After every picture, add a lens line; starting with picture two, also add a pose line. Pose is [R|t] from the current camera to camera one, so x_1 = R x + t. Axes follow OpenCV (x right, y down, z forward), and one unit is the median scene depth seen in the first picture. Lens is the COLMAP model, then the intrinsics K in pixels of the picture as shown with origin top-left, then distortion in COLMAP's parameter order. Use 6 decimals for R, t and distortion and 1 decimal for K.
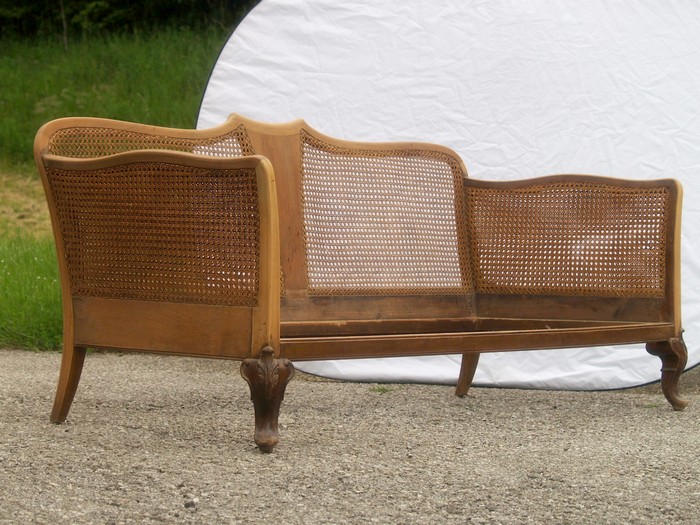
lens RADIAL K [[1791.0, 0, 350.0], [0, 1791.0, 262.5], [0, 0, 1]] dist [-0.302264, 0.103245]
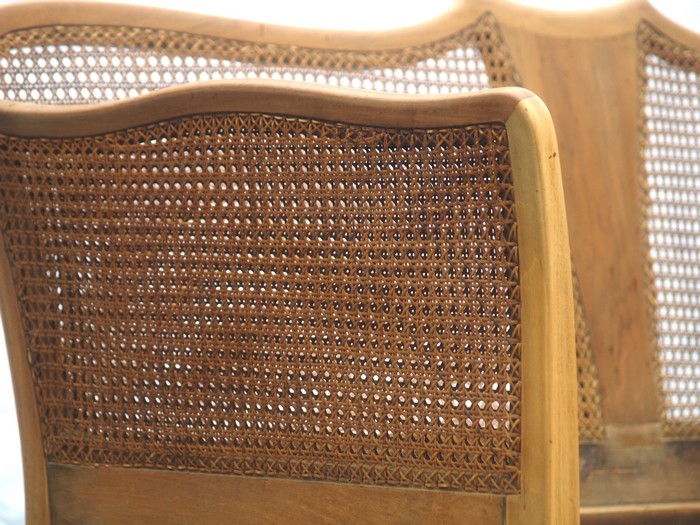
lens RADIAL K [[3715.1, 0, 350.0], [0, 3715.1, 262.5], [0, 0, 1]] dist [0.661039, 9.288795]
pose [[0.993613, -0.019033, -0.111222, 0.000591], [0.017408, 0.999727, -0.015558, -0.009702], [0.111488, 0.013522, 0.993674, 0.181422]]
